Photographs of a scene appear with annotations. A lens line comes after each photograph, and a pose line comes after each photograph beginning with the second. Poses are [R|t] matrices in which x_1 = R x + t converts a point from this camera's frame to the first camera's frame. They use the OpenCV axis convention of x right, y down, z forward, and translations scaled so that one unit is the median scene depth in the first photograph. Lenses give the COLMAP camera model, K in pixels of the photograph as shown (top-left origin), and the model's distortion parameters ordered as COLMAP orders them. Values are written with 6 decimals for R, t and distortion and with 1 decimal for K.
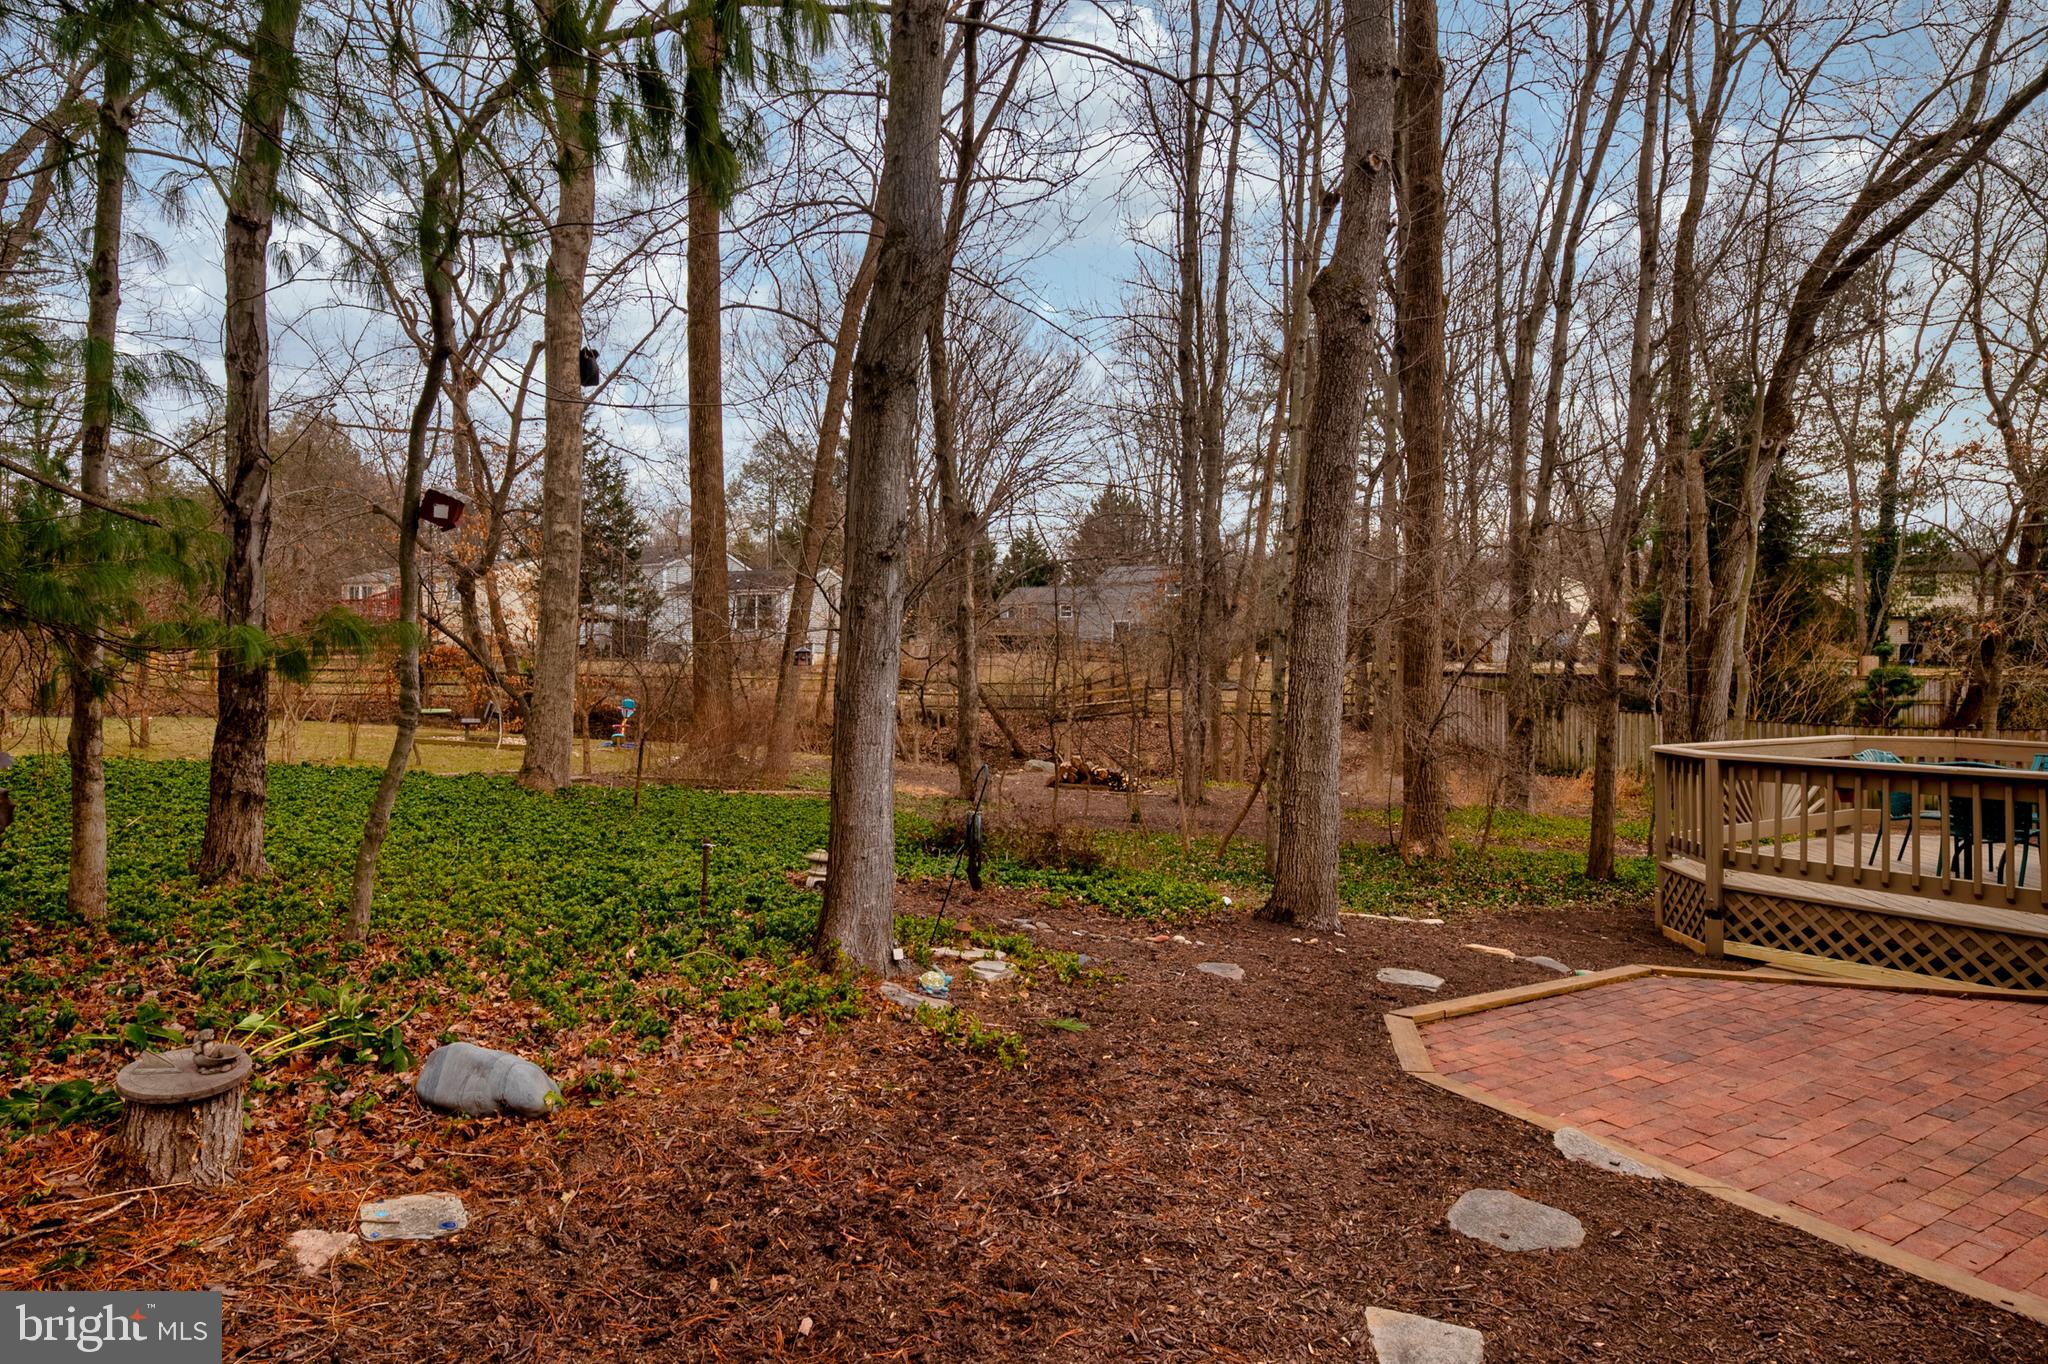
lens RADIAL K [[1132.7, 0, 1028.6], [0, 1132.7, 692.8], [0, 0, 1]] dist [0.008770, 0.001214]
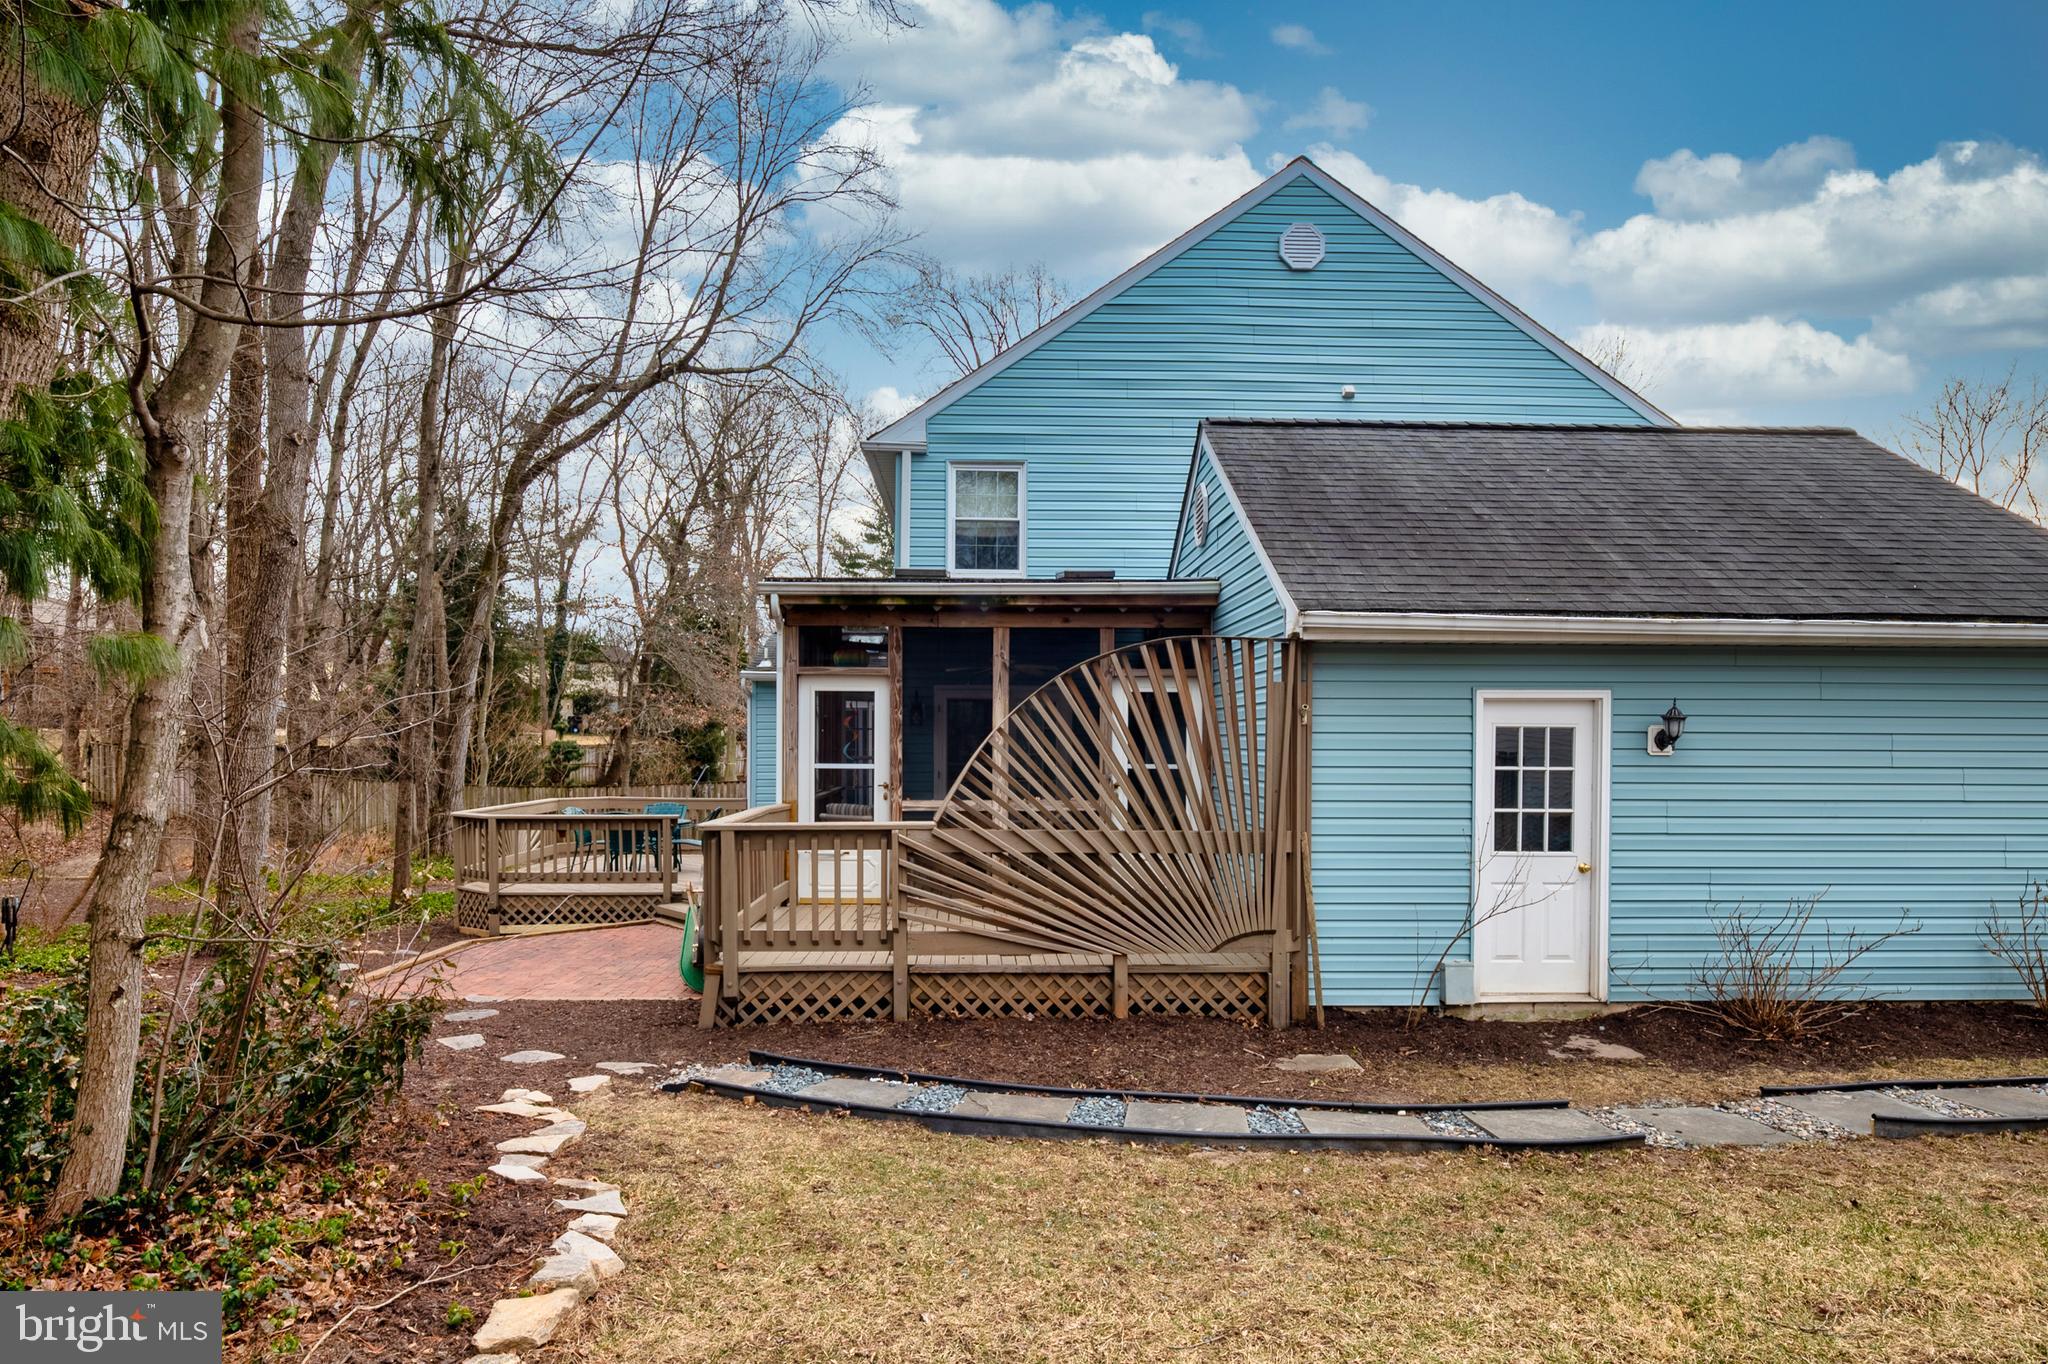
lens RADIAL K [[1132.7, 0, 1028.9], [0, 1132.7, 702.1], [0, 0, 1]] dist [0.008770, 0.001214]
pose [[0.504052, 0.025028, 0.863310, -0.153356], [0.013426, 0.999232, -0.036807, -0.014113], [-0.863569, 0.030144, 0.503329, -0.180901]]
